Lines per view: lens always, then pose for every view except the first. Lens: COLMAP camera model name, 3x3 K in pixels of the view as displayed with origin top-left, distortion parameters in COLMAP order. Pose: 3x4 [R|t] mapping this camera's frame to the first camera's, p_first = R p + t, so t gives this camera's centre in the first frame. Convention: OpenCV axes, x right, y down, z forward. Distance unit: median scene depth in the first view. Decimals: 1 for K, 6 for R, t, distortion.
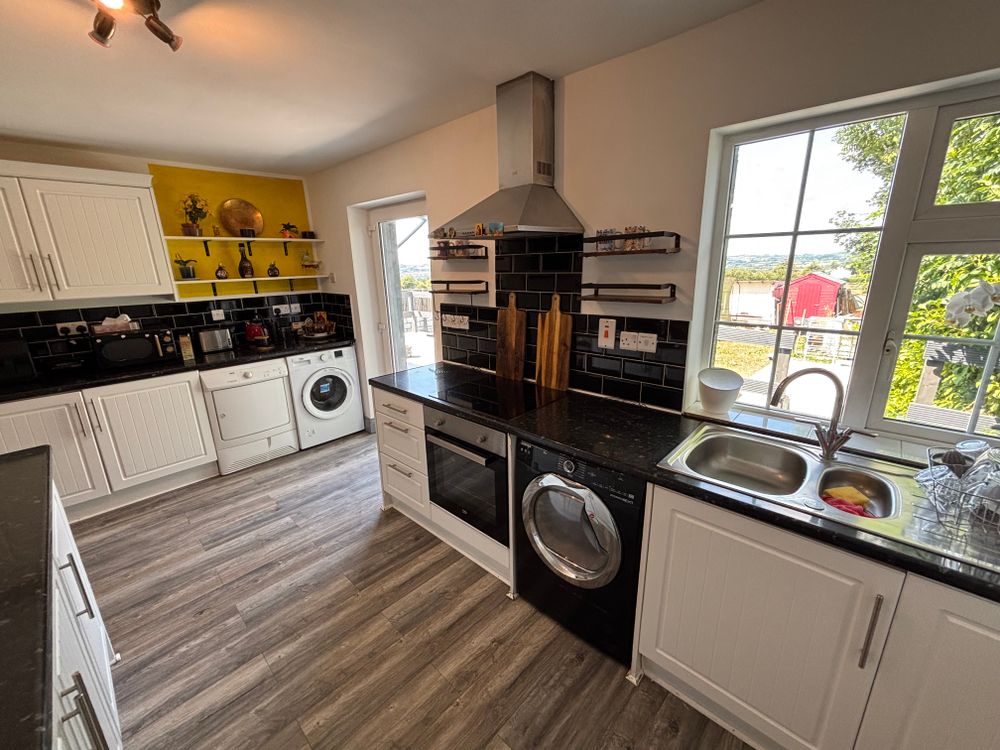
lens RADIAL K [[407.7, 0, 496.8], [0, 407.7, 373.9], [0, 0, 1]] dist [0.003174, 0.000245]
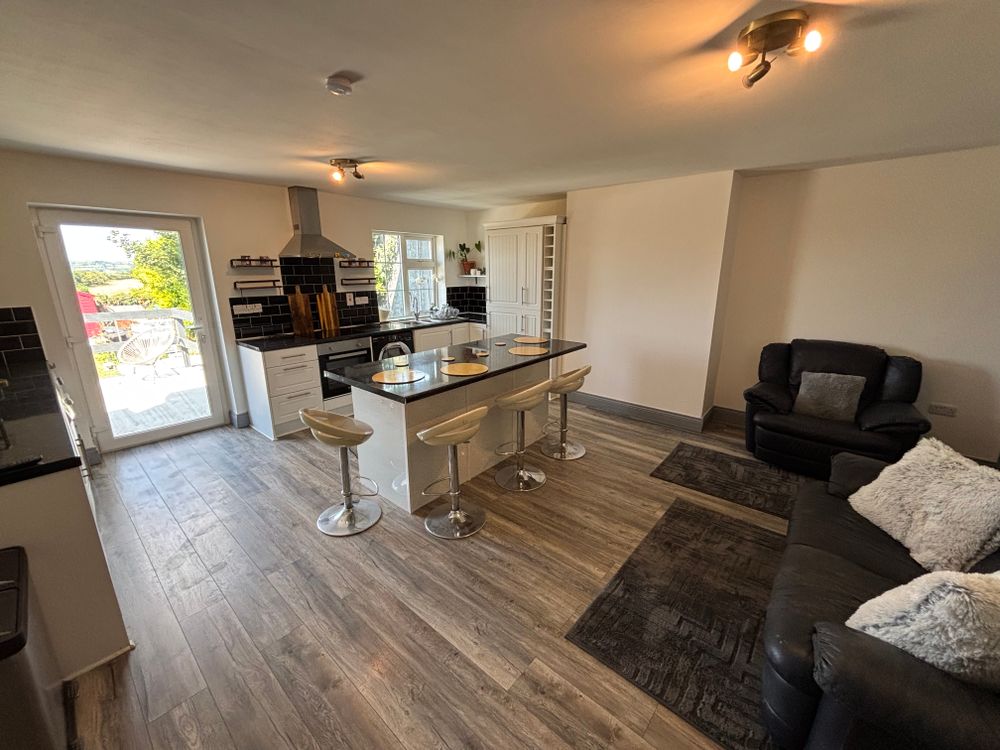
lens RADIAL K [[407.7, 0, 496.8], [0, 407.7, 373.9], [0, 0, 1]] dist [0.003174, 0.000245]
pose [[-0.045165, -0.232701, 0.971499, -2.006908], [0.265834, 0.934628, 0.236227, -0.021167], [-0.962960, 0.268927, 0.019648, 0.198128]]
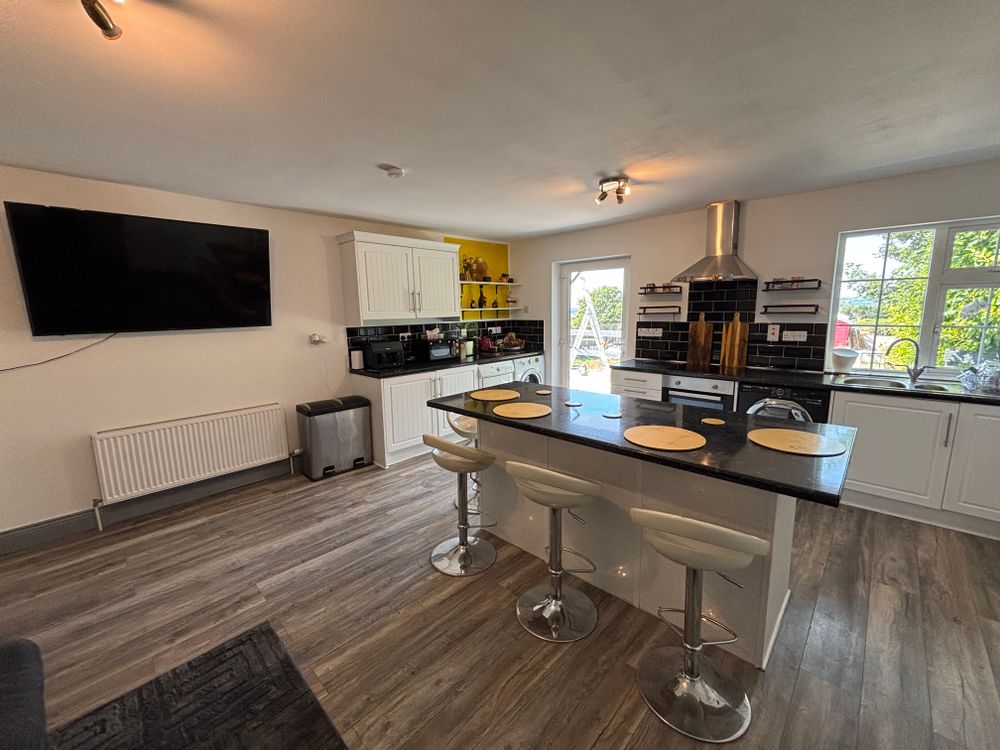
lens RADIAL K [[407.4, 0, 498.5], [0, 407.4, 372.0], [0, 0, 1]] dist [-0.004803, 0.002282]
pose [[0.999958, 0.003769, -0.008385, -0.839892], [-0.004663, 0.993996, -0.109314, 0.249482], [0.007922, 0.109348, 0.993972, -0.710153]]
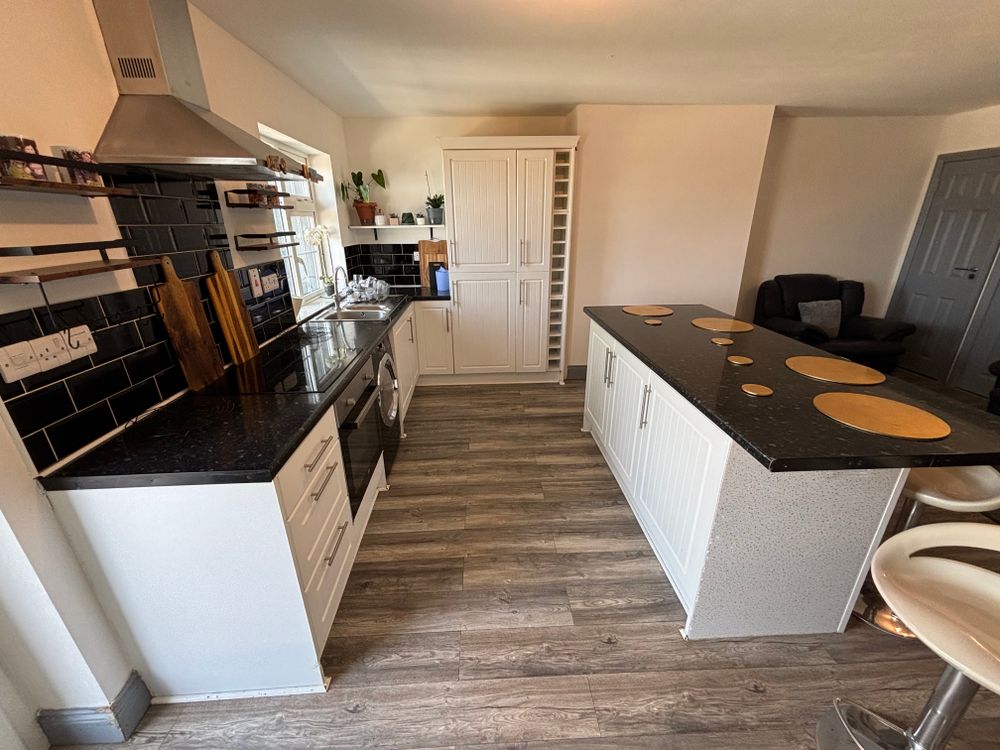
lens RADIAL K [[407.4, 0, 498.5], [0, 407.4, 372.0], [0, 0, 1]] dist [-0.004803, 0.002282]
pose [[-0.720358, -0.217374, 0.658660, -0.845300], [0.205758, 0.839903, 0.502221, -0.273722], [-0.662380, 0.497304, -0.560304, 1.151239]]
